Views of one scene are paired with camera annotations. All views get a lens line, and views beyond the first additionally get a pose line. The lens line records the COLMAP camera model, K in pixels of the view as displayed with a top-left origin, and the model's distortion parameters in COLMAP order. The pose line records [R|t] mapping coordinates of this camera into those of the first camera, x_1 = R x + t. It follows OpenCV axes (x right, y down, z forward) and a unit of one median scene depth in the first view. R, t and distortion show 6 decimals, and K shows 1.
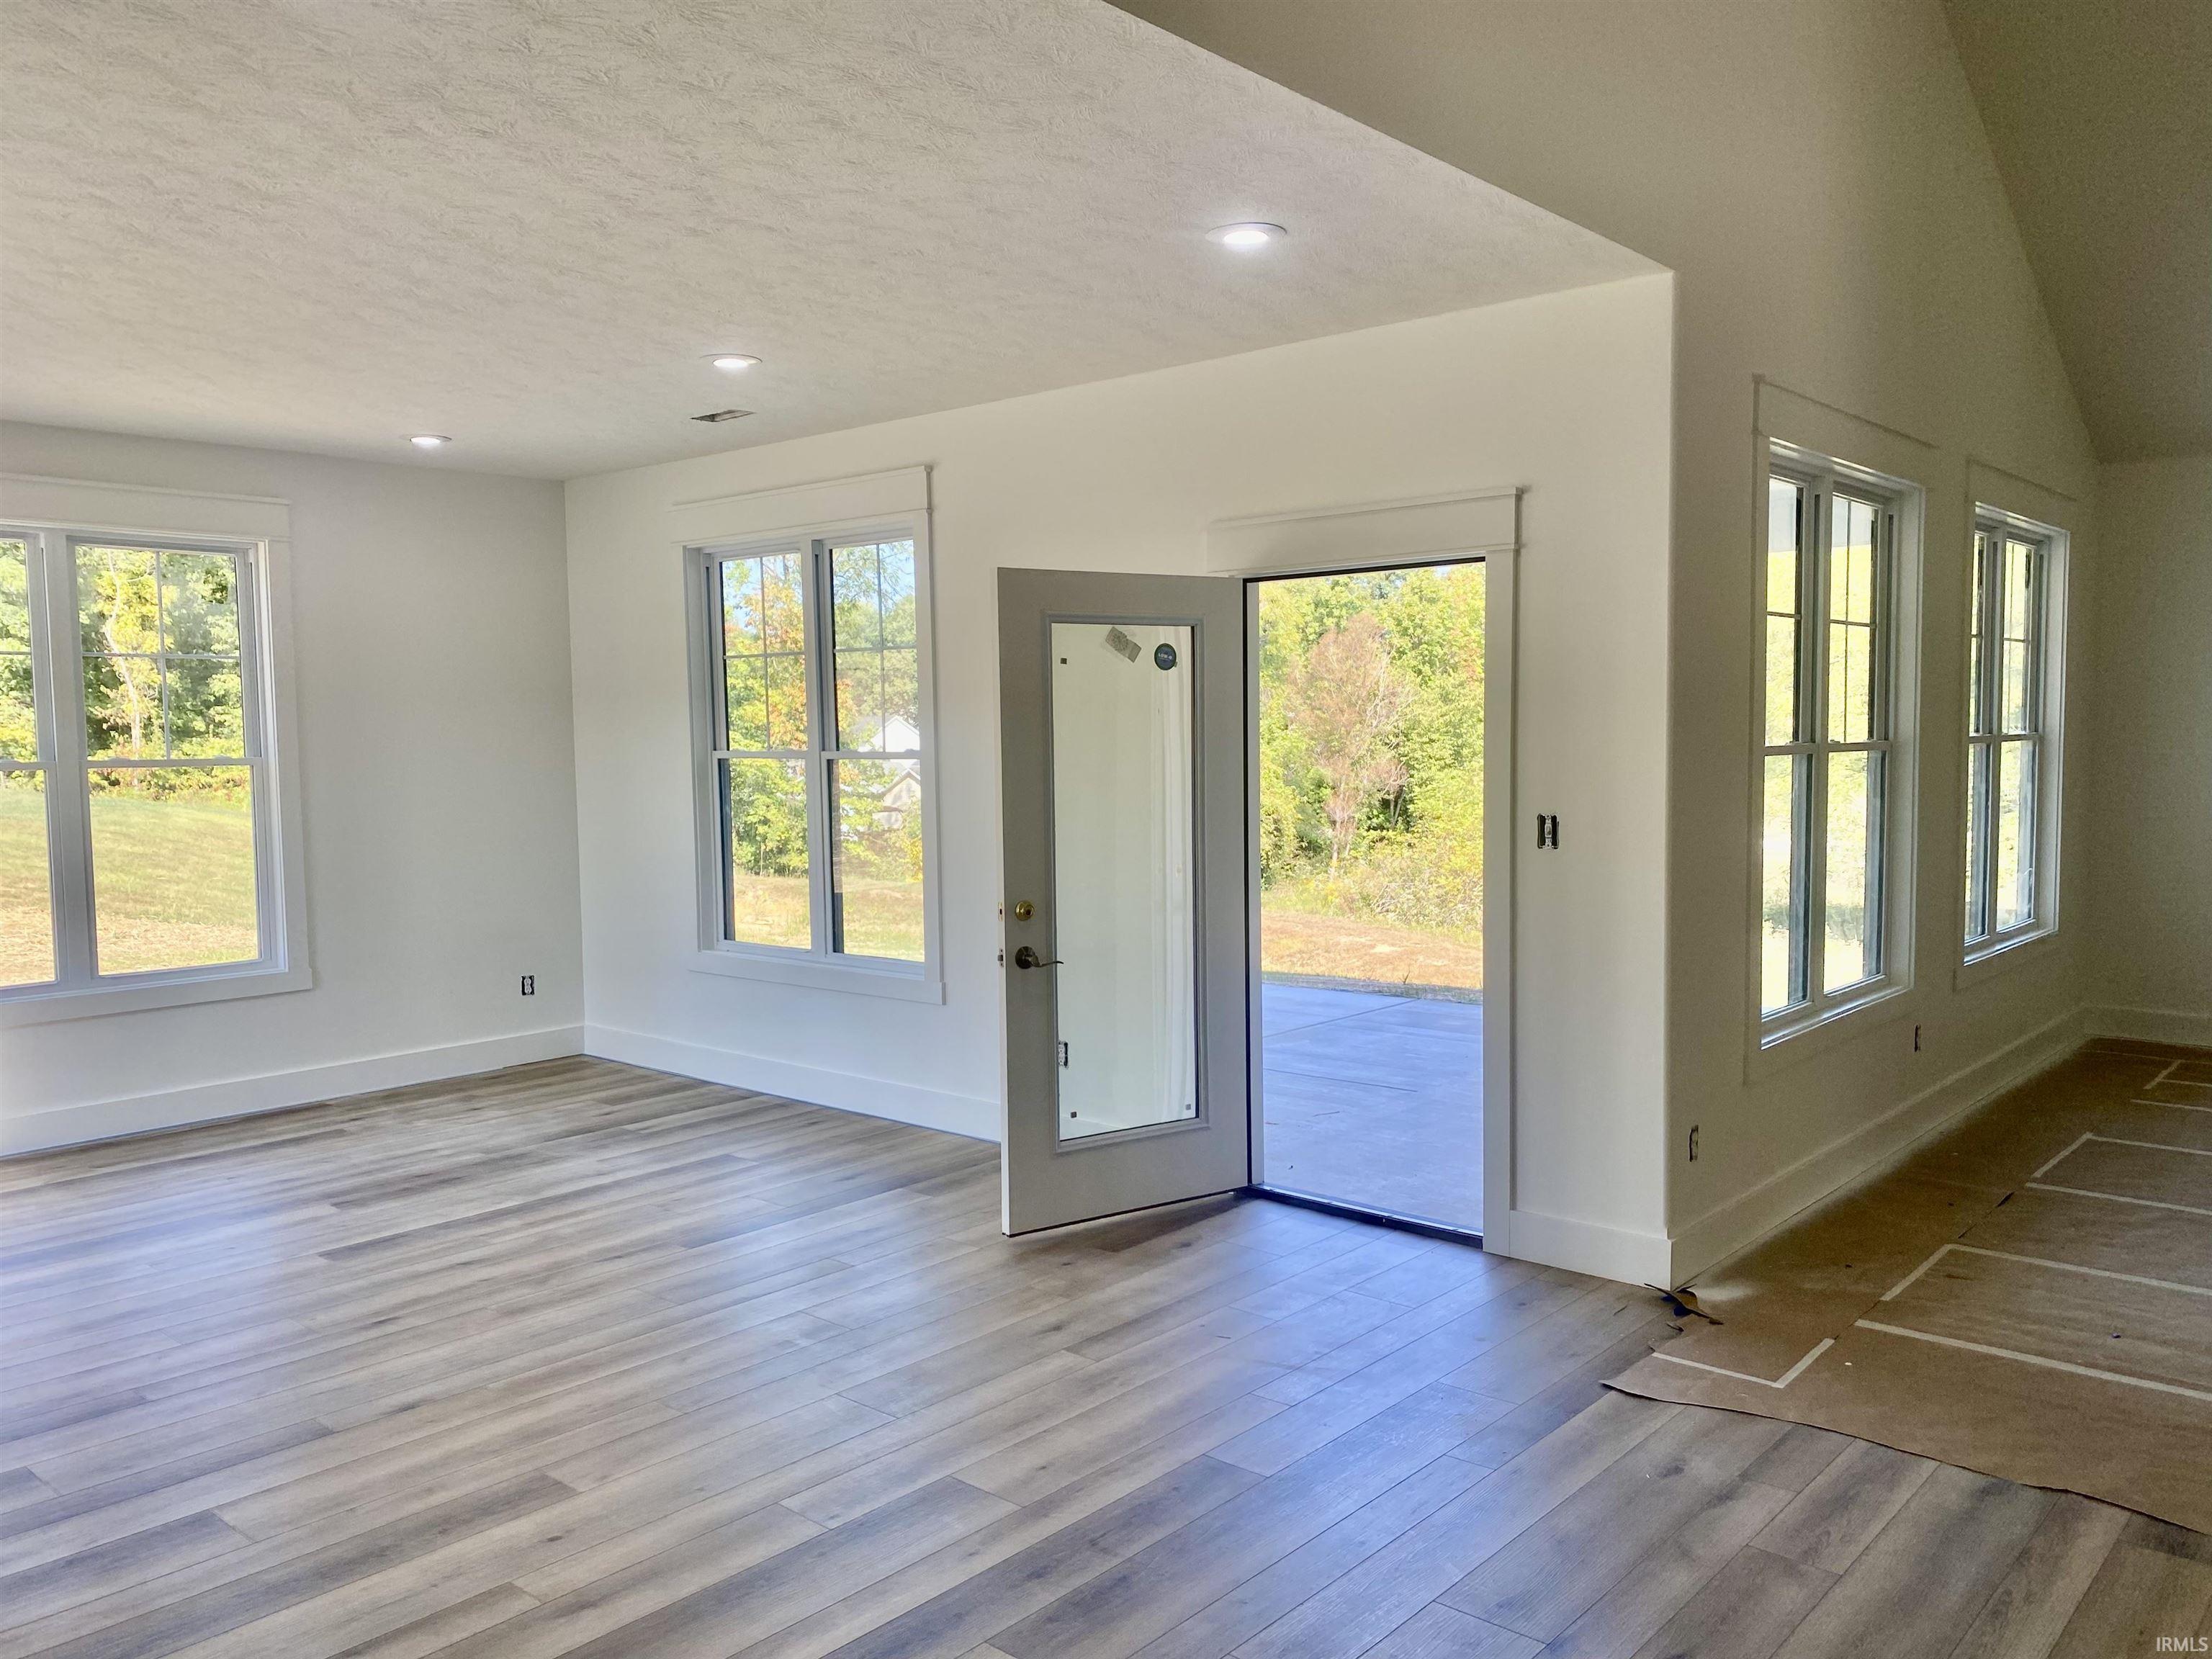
lens RADIAL K [[1687.4, 0, 1106.0], [0, 1687.4, 829.5], [0, 0, 1]] dist [0.002083, 0.000791]
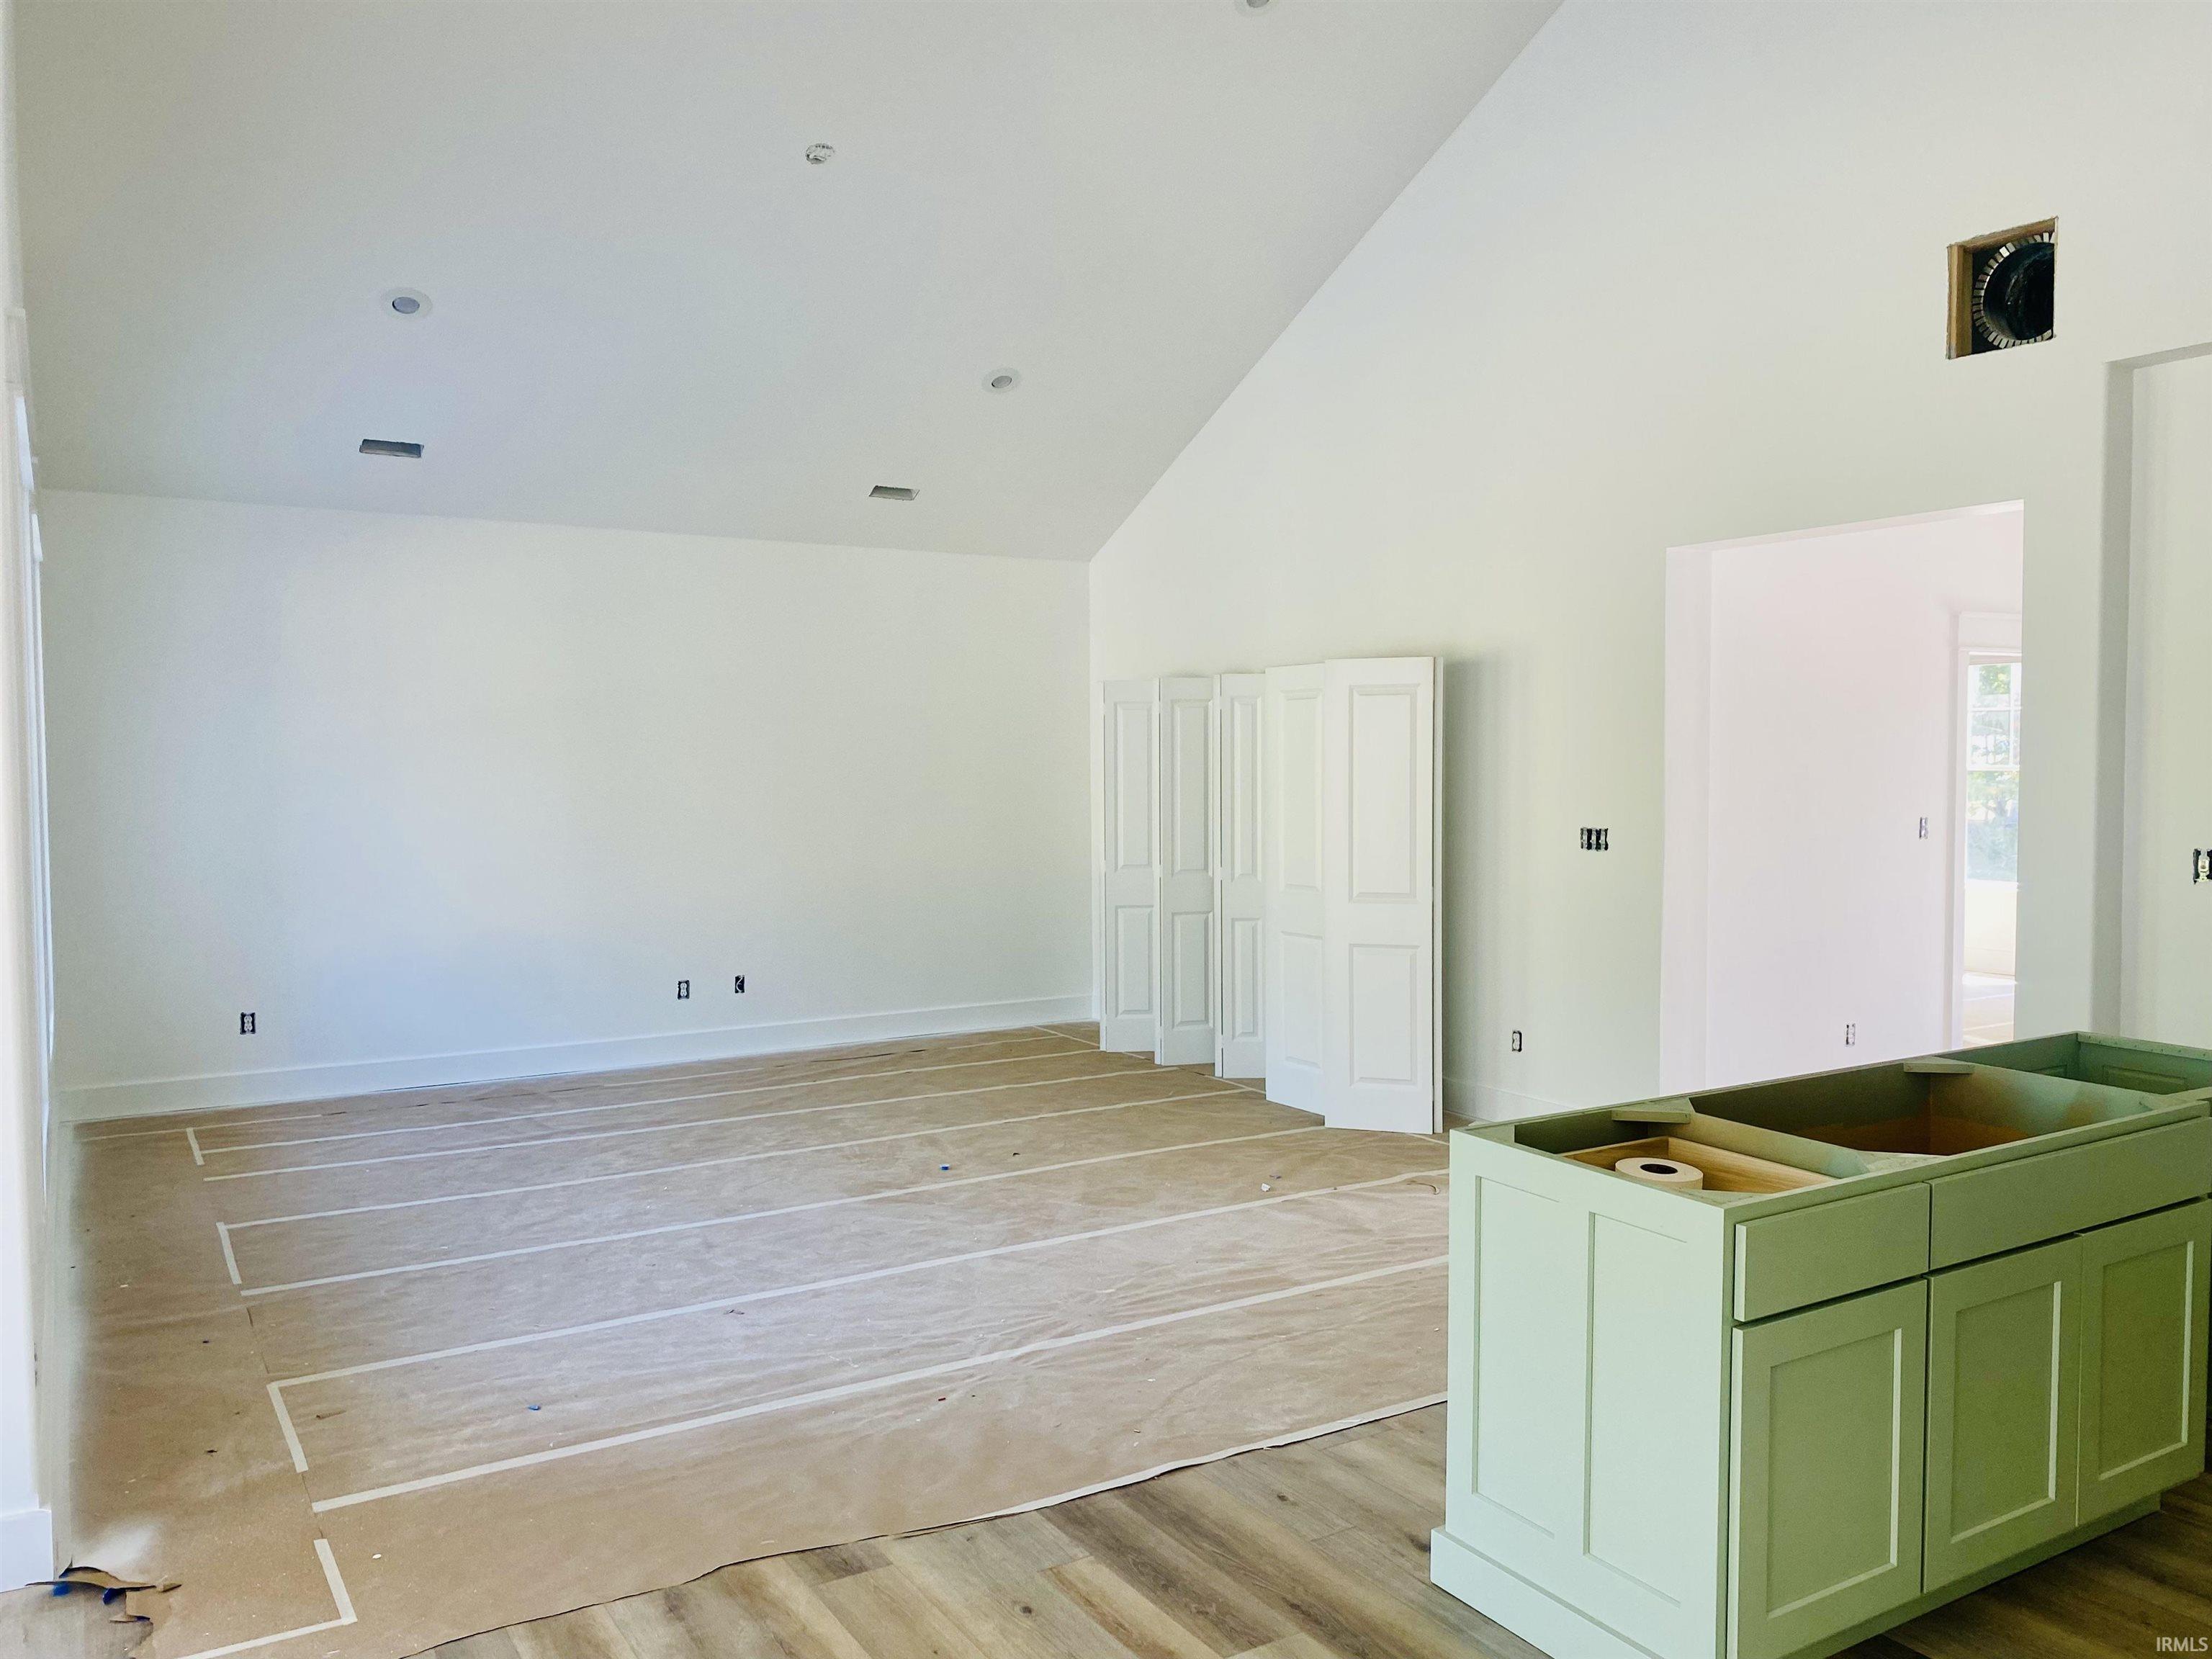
lens RADIAL K [[1680.7, 0, 1106.0], [0, 1680.7, 829.5], [0, 0, 1]] dist [0.100126, -0.093549]
pose [[0.292898, -0.024753, 0.955823, -0.200976], [0.055953, 0.998395, 0.008710, -0.016606], [-0.954505, 0.050930, 0.293813, 0.339579]]
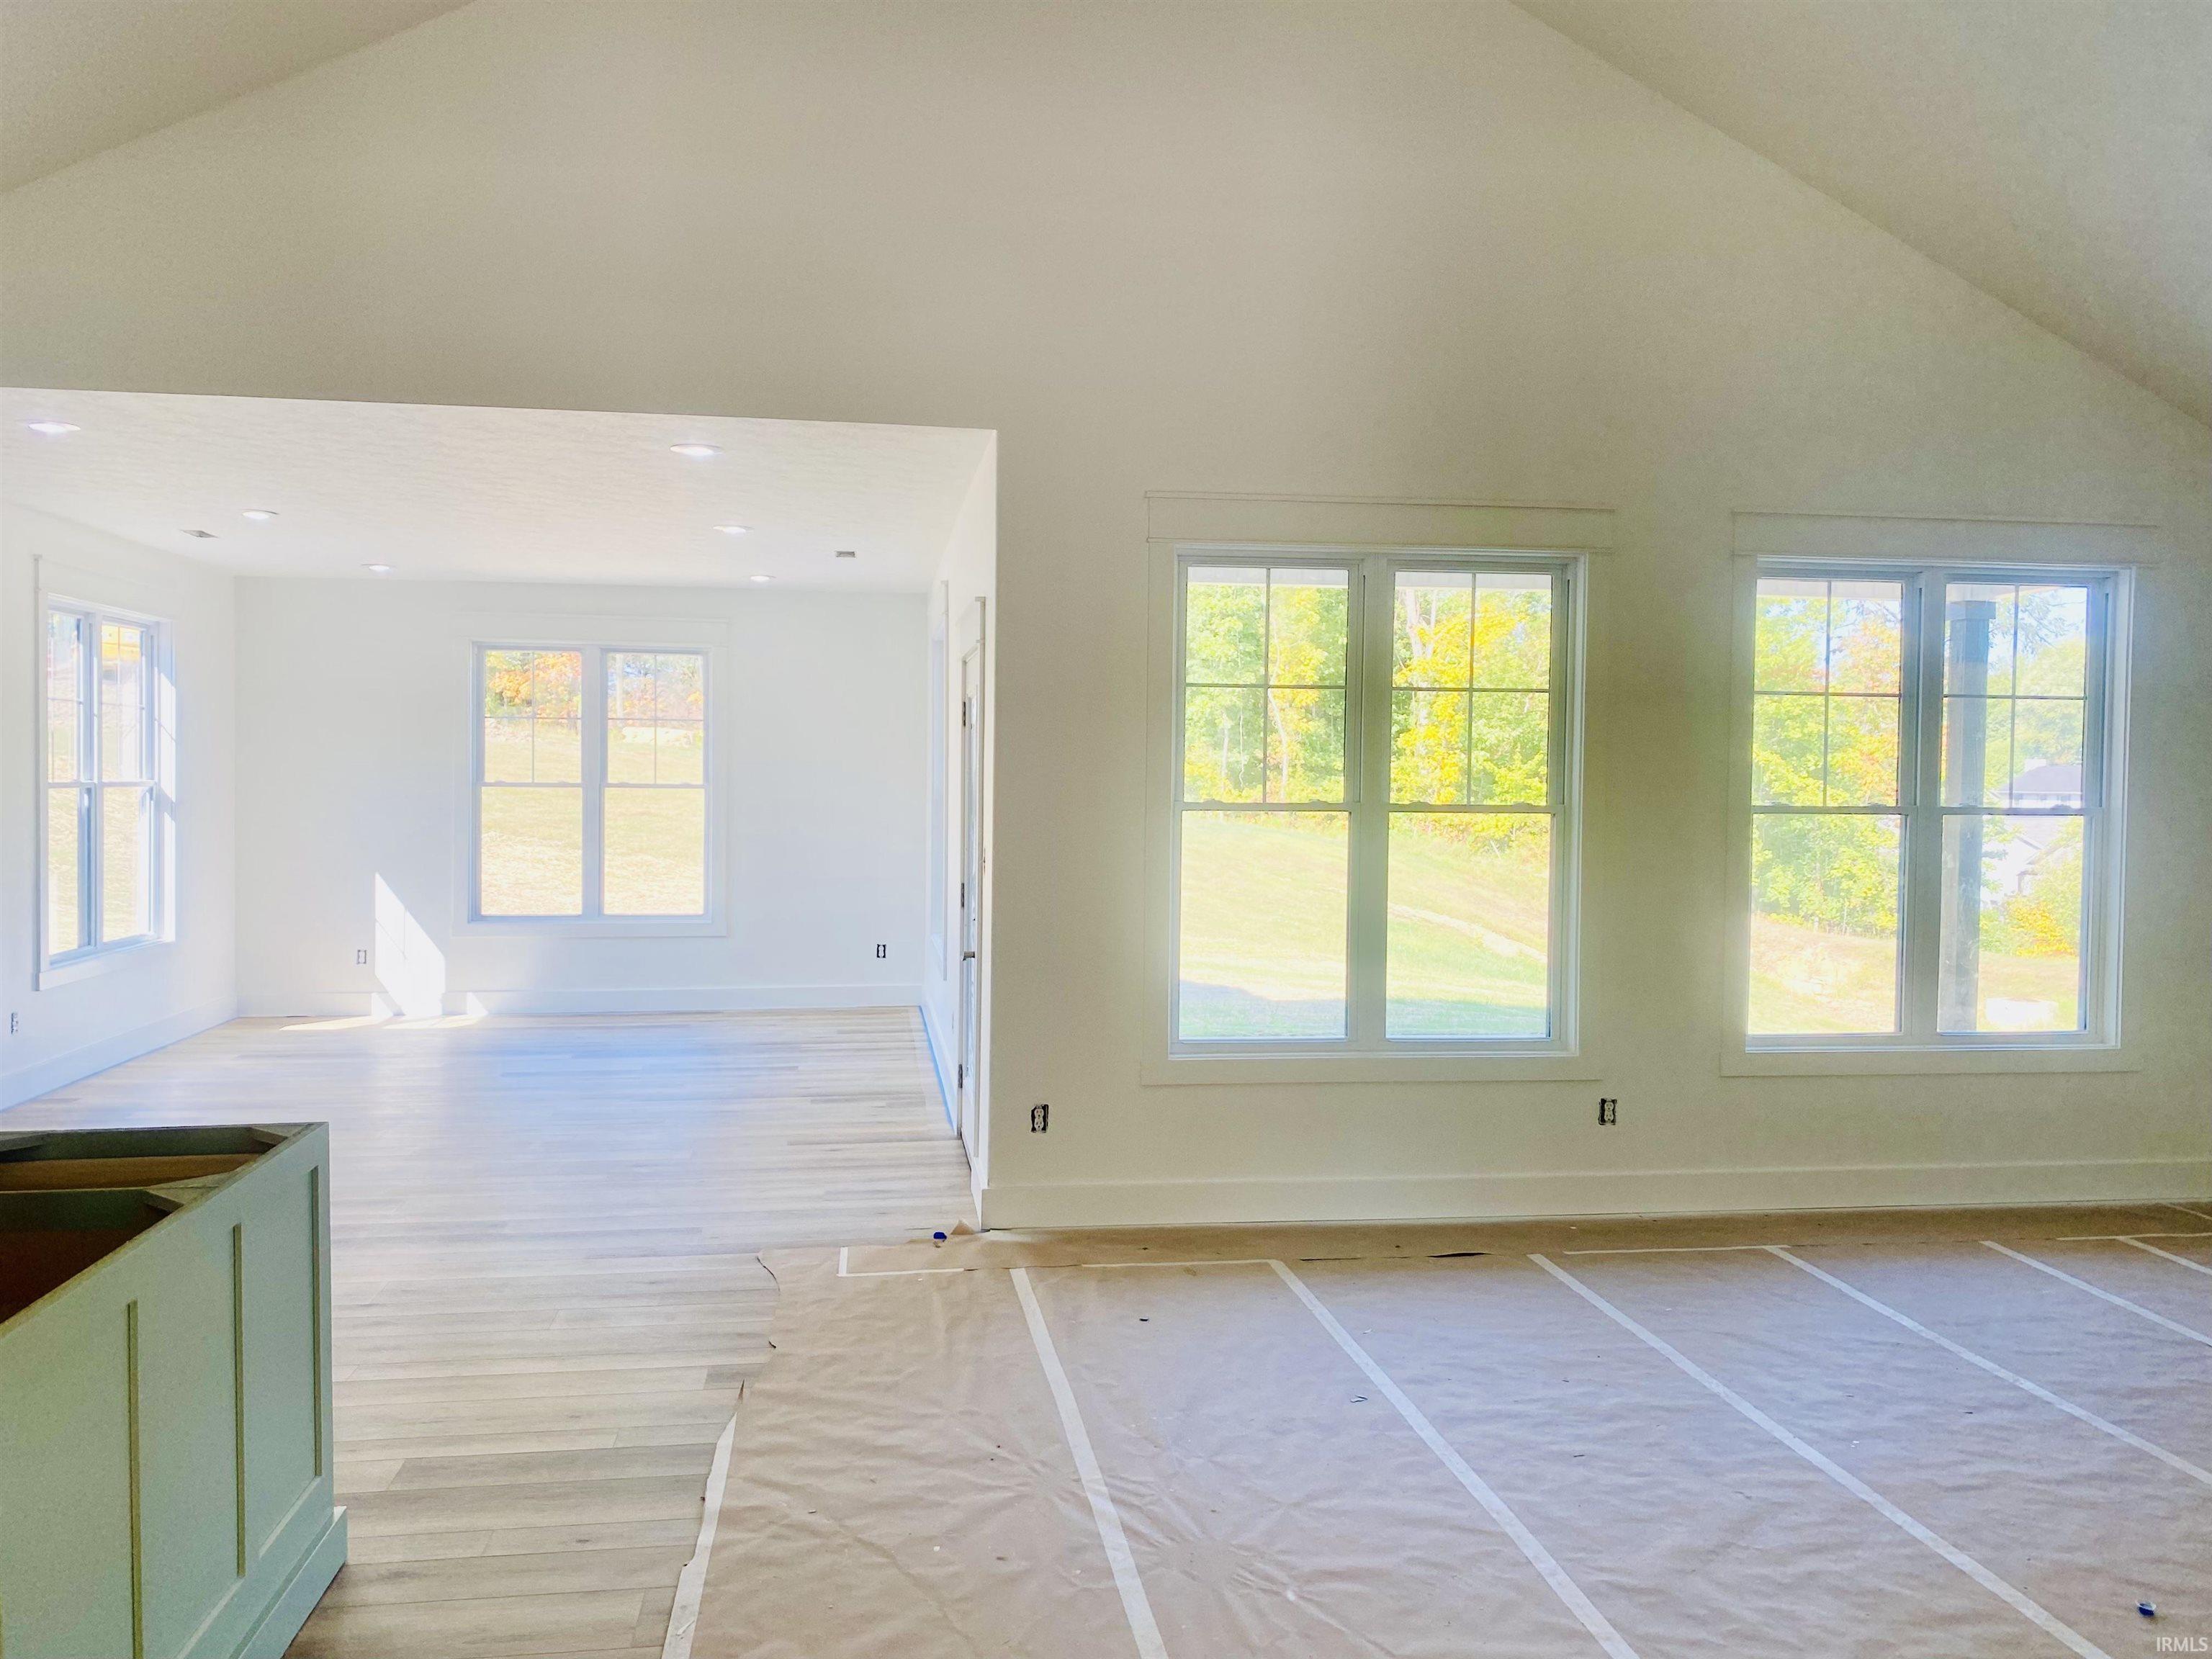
lens RADIAL K [[1680.7, 0, 1106.0], [0, 1680.7, 829.5], [0, 0, 1]] dist [0.100126, -0.093549]
pose [[0.759830, 0.039938, -0.648894, 1.148078], [-0.057101, 0.998354, -0.005417, -0.021359], [0.647609, 0.041169, 0.760860, 0.082973]]
